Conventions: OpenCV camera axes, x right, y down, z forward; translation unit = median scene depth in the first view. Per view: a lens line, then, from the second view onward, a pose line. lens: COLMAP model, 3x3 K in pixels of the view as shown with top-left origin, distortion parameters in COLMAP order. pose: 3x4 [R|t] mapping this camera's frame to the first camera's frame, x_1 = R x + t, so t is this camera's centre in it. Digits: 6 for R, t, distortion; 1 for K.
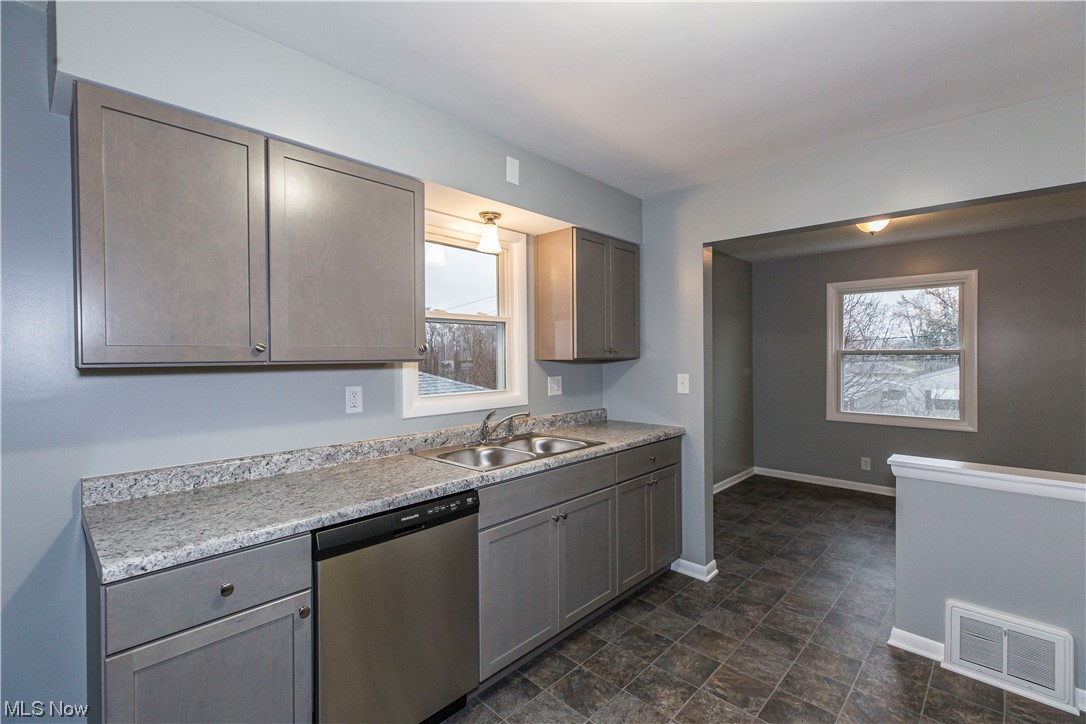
lens RADIAL K [[496.4, 0, 543.5], [0, 496.4, 360.1], [0, 0, 1]] dist [0.007502, 0.000161]
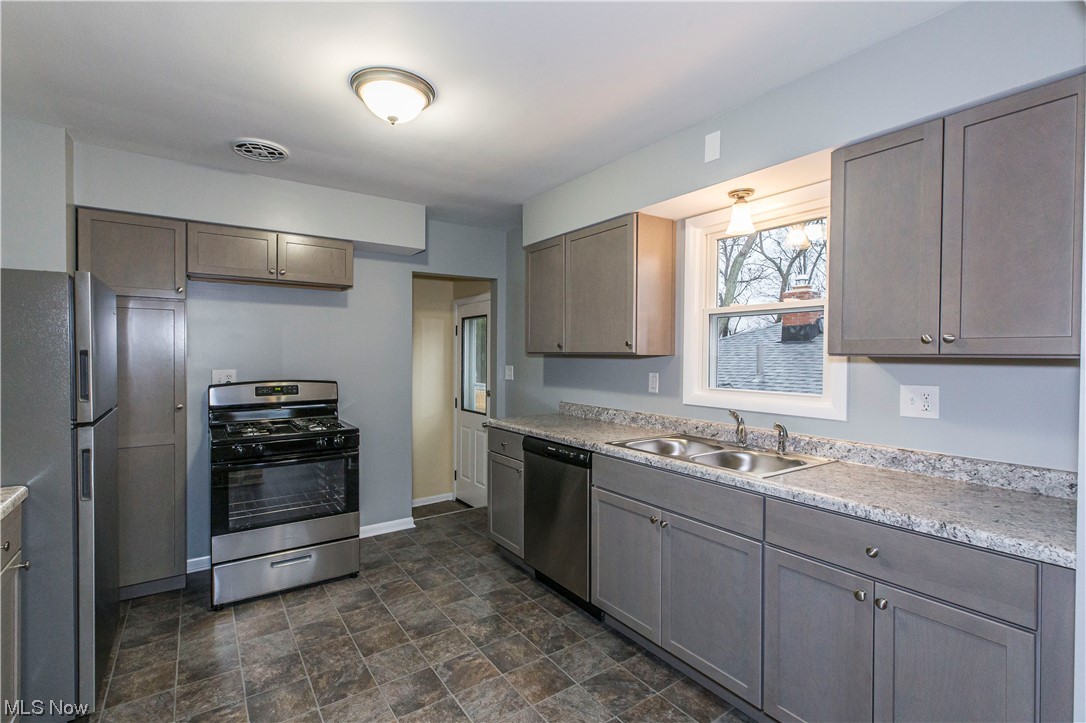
lens RADIAL K [[496.4, 0, 537.4], [0, 496.4, 363.1], [0, 0, 1]] dist [0.007502, 0.000161]
pose [[-0.213006, 0.022667, -0.976788, 0.849844], [-0.015712, 0.999522, 0.026621, -0.003794], [0.976925, 0.021018, -0.212548, 0.833128]]
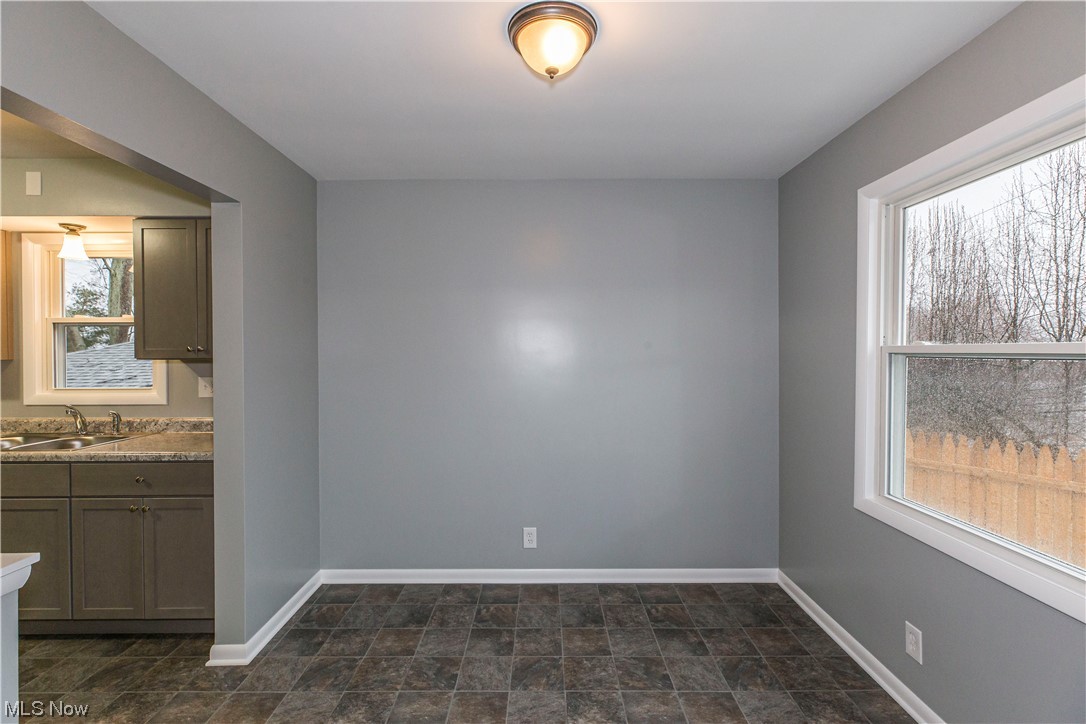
lens RADIAL K [[496.4, 0, 541.2], [0, 496.4, 358.2], [0, 0, 1]] dist [0.007502, 0.000161]
pose [[0.684312, 0.014262, -0.729050, 1.394259], [-0.011055, 0.999897, 0.009184, -0.024038], [0.729105, 0.001775, 0.684399, 0.992991]]
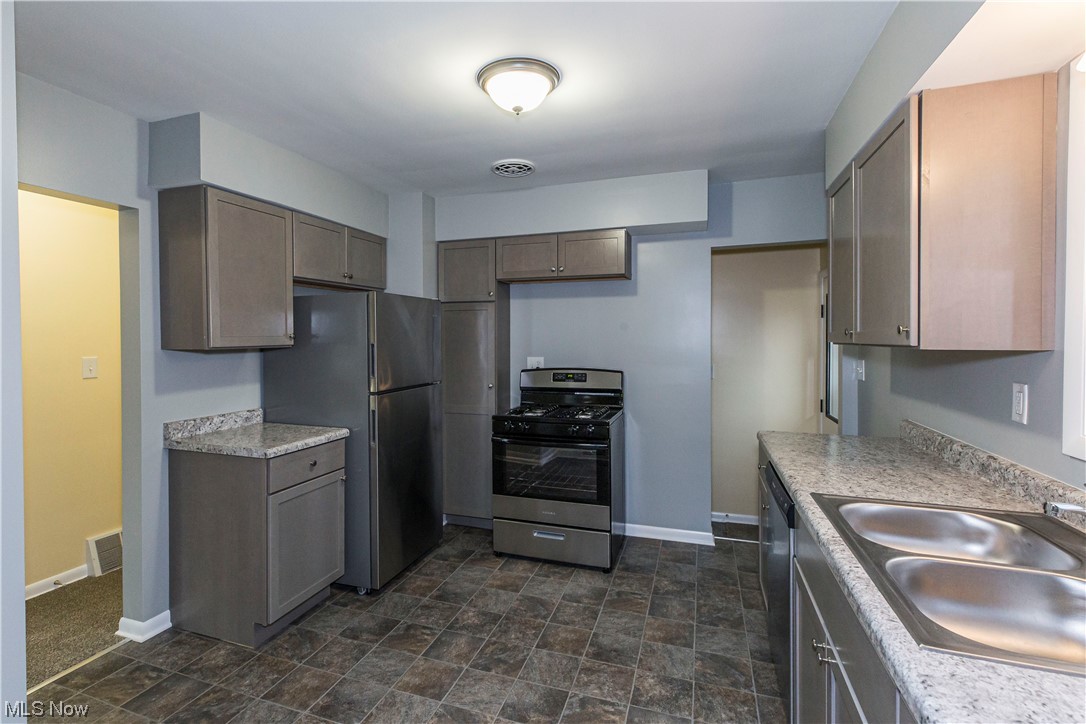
lens RADIAL K [[515.7, 0, 513.8], [0, 515.7, 345.5], [0, 0, 1]] dist [0.007027, -0.000583]
pose [[-0.916741, 0.016194, -0.399154, 0.463059], [0.005021, 0.999566, 0.029021, -0.020666], [0.399451, 0.024600, -0.916424, 1.171321]]
